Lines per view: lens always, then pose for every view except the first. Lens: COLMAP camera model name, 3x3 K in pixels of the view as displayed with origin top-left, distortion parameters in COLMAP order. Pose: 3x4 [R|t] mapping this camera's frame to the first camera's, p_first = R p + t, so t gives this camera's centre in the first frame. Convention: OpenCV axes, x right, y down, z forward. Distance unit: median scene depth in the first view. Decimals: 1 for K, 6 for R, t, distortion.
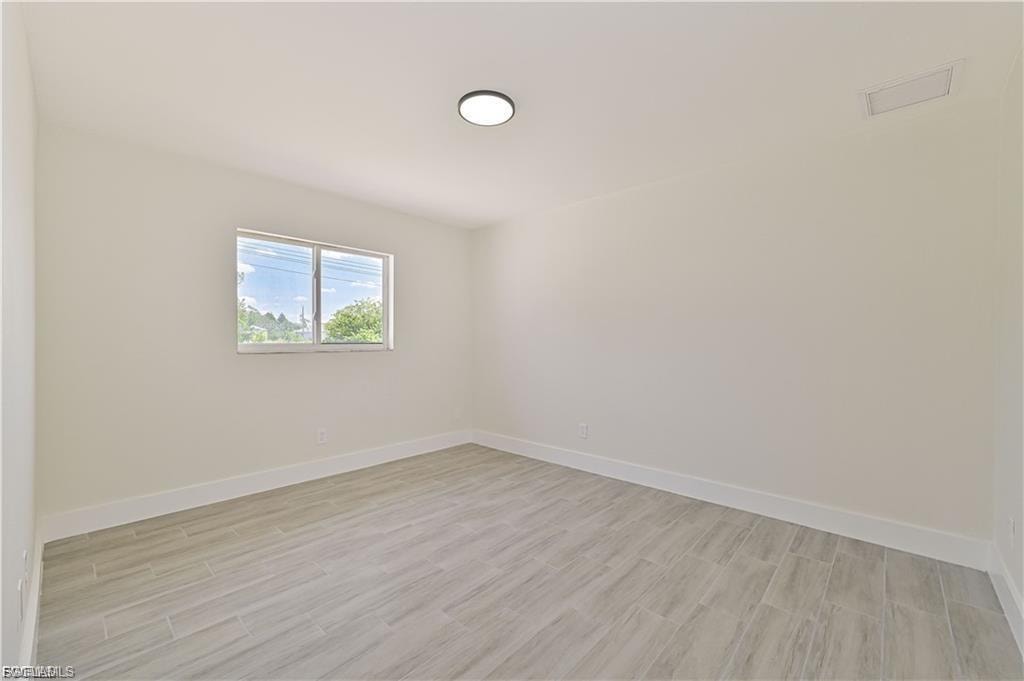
lens RADIAL K [[406.1, 0, 511.3], [0, 406.1, 334.9], [0, 0, 1]] dist [0.000449, 0.000085]
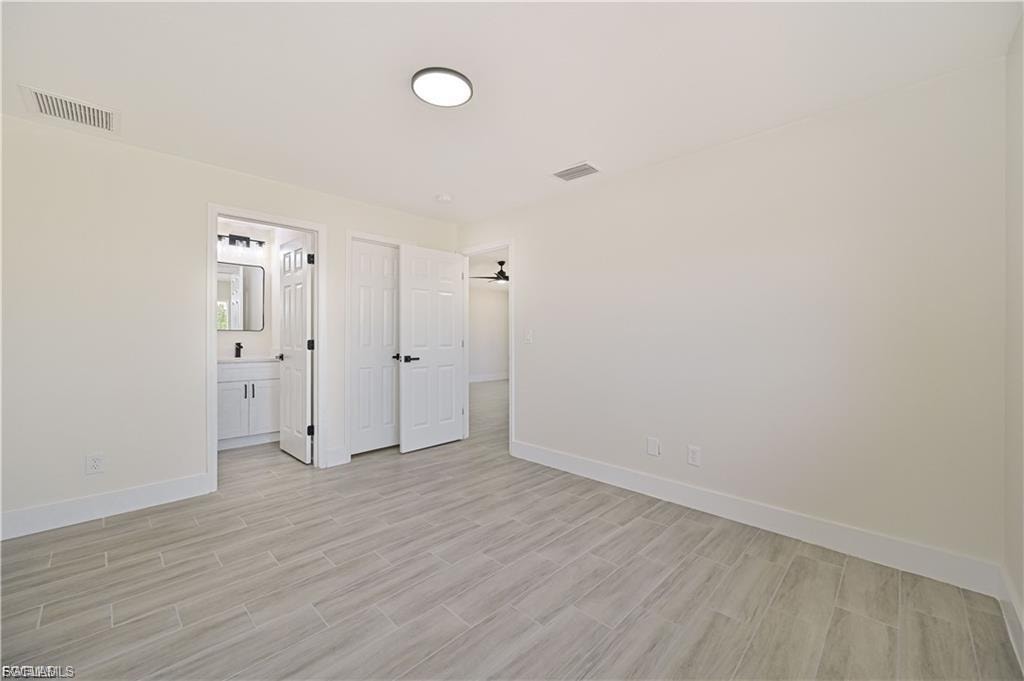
lens RADIAL K [[406.1, 0, 511.3], [0, 406.1, 334.9], [0, 0, 1]] dist [0.000449, 0.000085]
pose [[-0.999443, -0.005109, 0.032972, -0.257511], [-0.005660, 0.999845, -0.016665, 0.027768], [-0.032882, -0.016842, -0.999317, 1.949900]]
